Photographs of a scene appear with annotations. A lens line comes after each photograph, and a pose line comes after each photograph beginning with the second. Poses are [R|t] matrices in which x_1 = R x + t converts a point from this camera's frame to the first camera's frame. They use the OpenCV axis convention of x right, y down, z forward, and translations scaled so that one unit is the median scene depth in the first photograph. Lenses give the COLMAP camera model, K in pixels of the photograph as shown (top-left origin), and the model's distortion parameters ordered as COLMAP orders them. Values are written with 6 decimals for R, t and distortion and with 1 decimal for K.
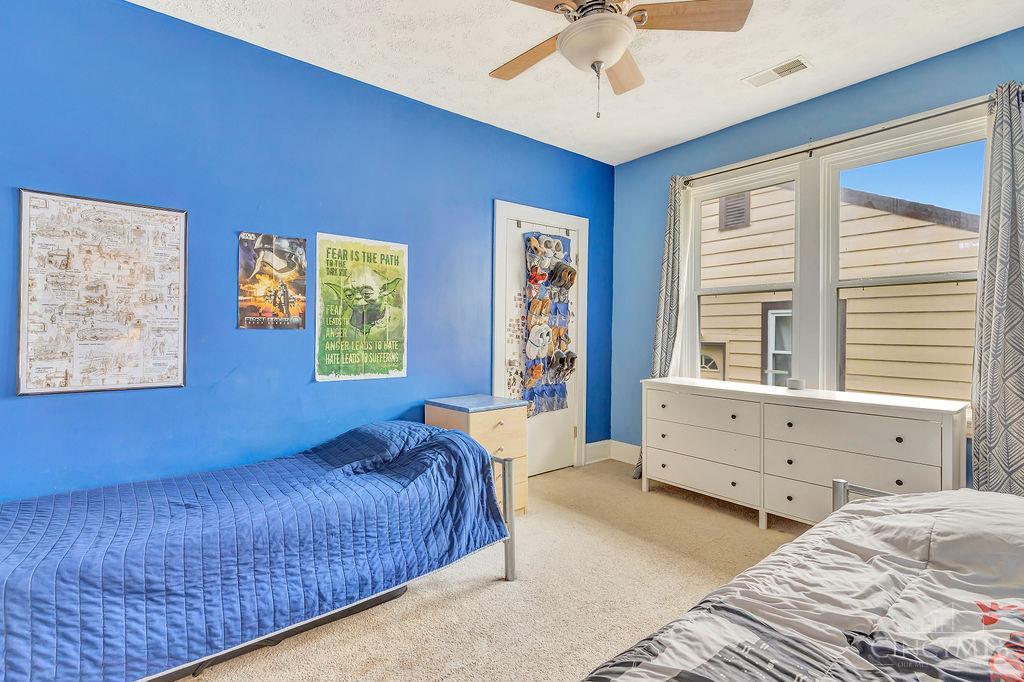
lens RADIAL K [[470.6, 0, 513.7], [0, 470.6, 332.7], [0, 0, 1]] dist [0.008544, -0.002362]
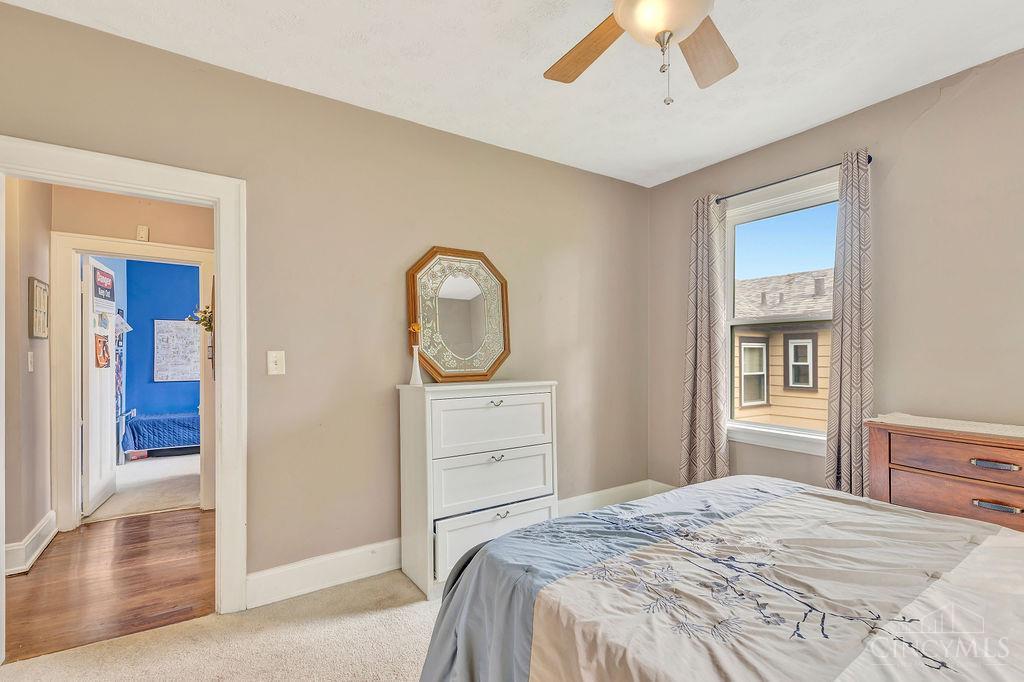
lens RADIAL K [[470.6, 0, 509.7], [0, 470.6, 352.1], [0, 0, 1]] dist [0.008544, -0.002362]
pose [[0.994787, -0.005476, -0.101831, 1.594320], [0.004997, 0.999975, -0.004951, -0.042056], [0.101855, 0.004416, 0.994789, -1.837792]]
